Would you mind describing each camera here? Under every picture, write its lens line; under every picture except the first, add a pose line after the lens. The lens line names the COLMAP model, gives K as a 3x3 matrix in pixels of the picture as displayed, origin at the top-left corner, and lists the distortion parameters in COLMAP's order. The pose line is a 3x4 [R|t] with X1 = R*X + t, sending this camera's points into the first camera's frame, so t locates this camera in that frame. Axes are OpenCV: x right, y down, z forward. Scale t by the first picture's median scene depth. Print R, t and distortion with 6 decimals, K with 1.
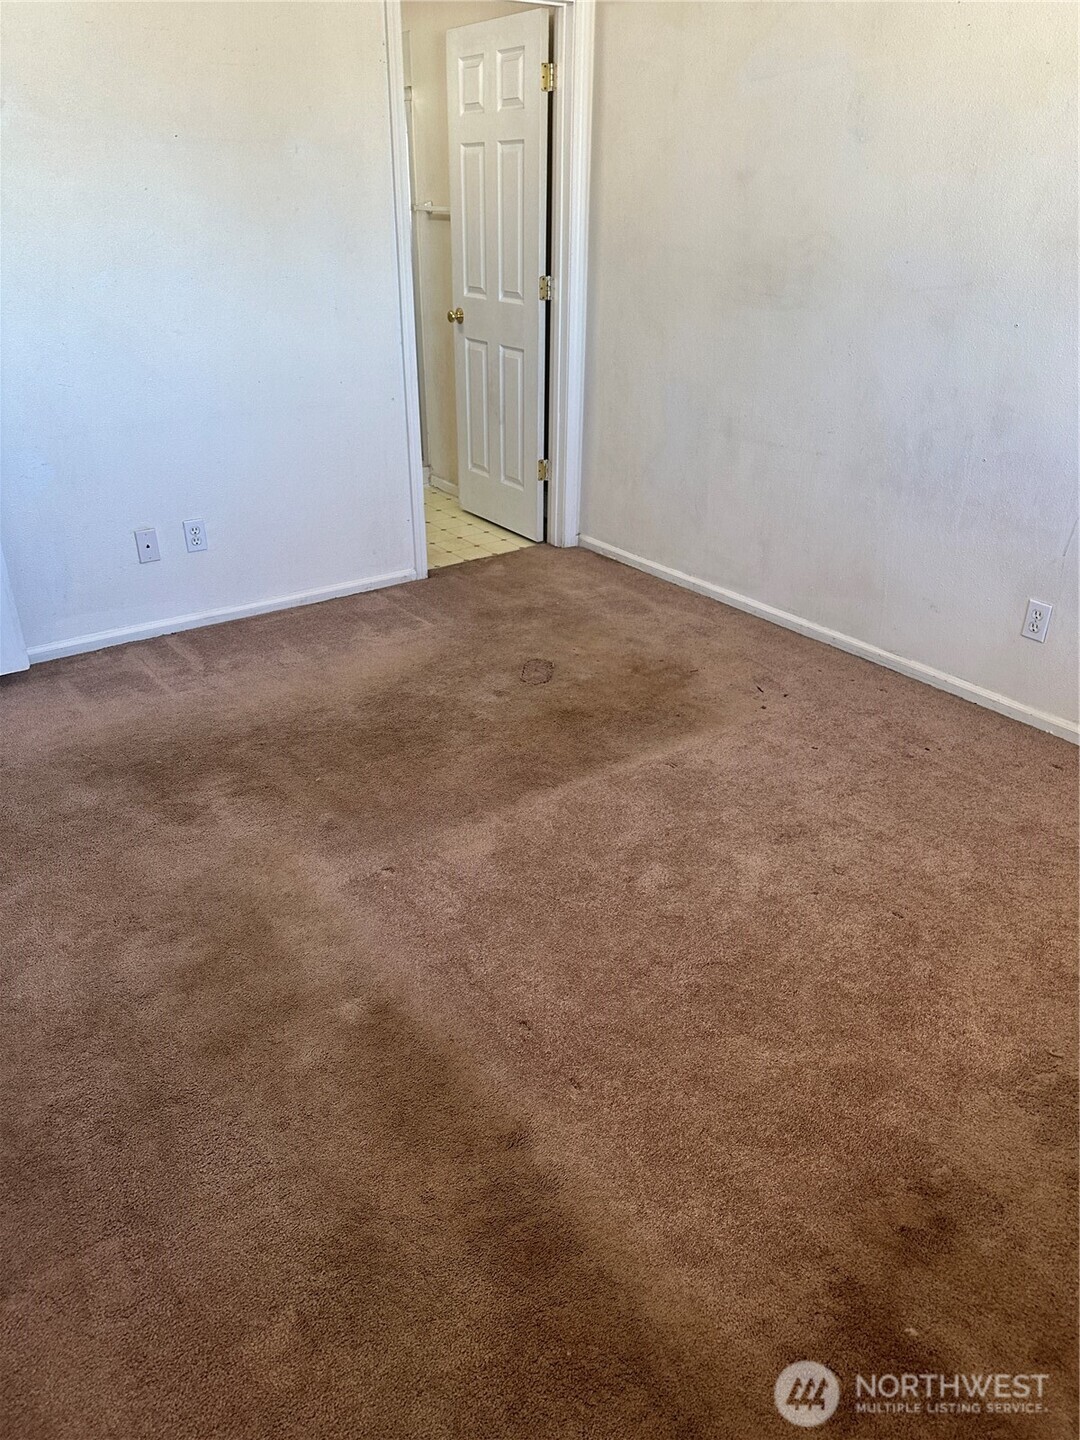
lens RADIAL K [[1000.9, 0, 540.0], [0, 1000.9, 720.0], [0, 0, 1]] dist [0.005061, -0.002090]
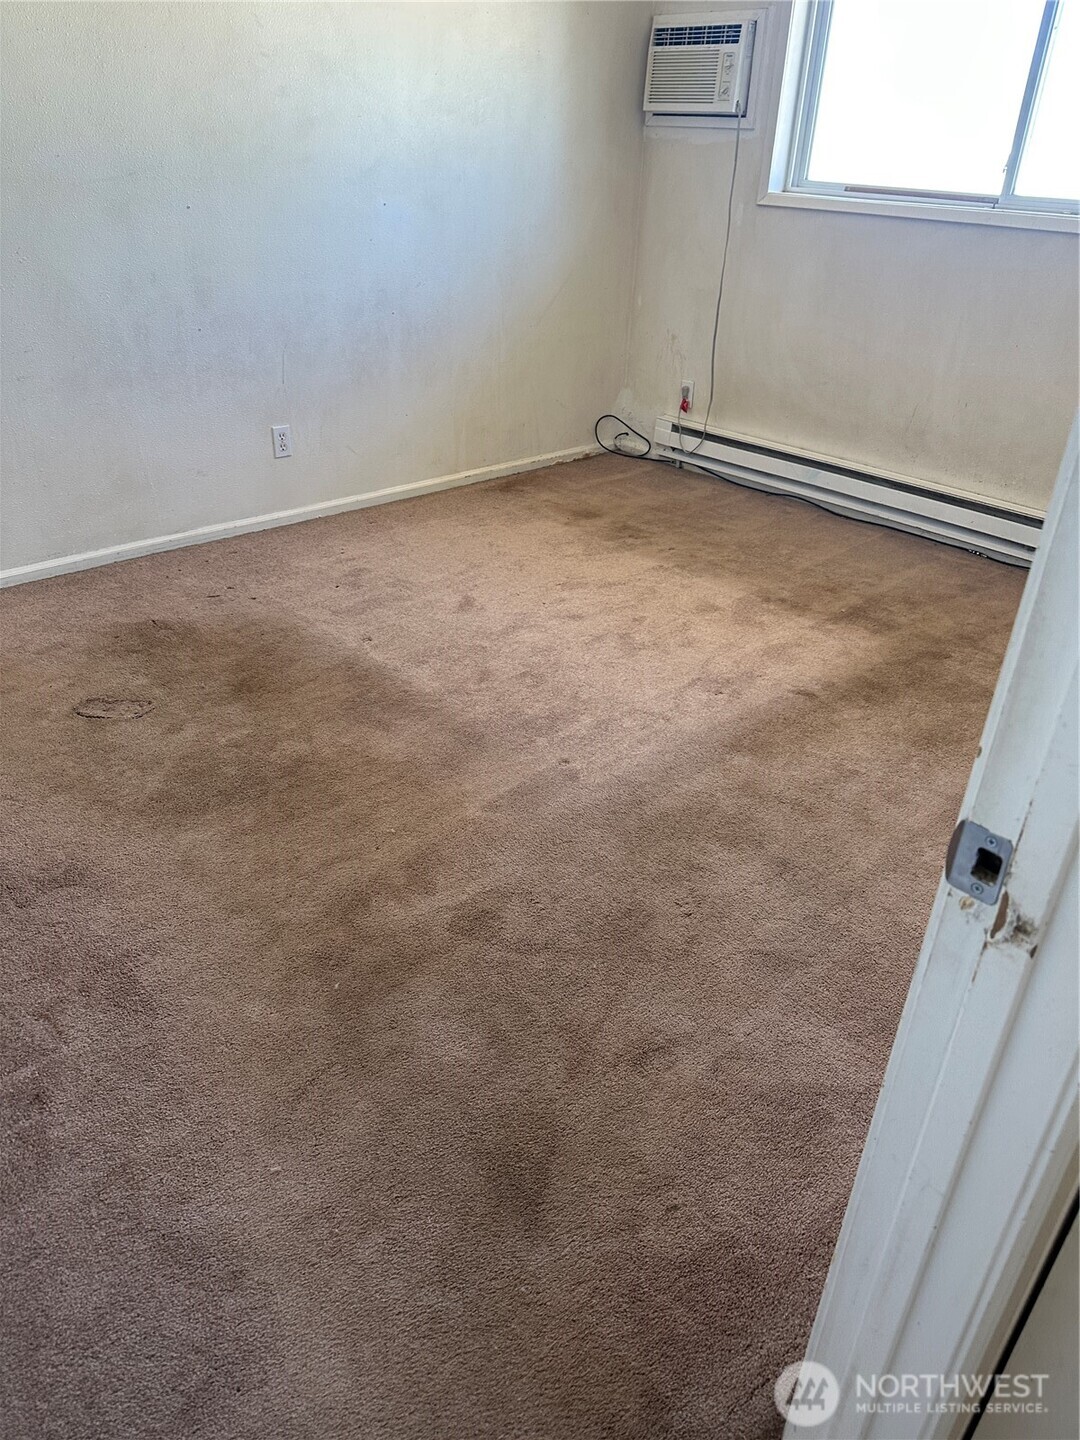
lens RADIAL K [[1000.9, 0, 540.0], [0, 1000.9, 720.0], [0, 0, 1]] dist [0.005061, -0.002090]
pose [[-0.136544, -0.499432, 0.855525, -0.755518], [0.414453, 0.755600, 0.507246, -0.314437], [-0.899769, 0.423836, 0.103818, 0.658454]]
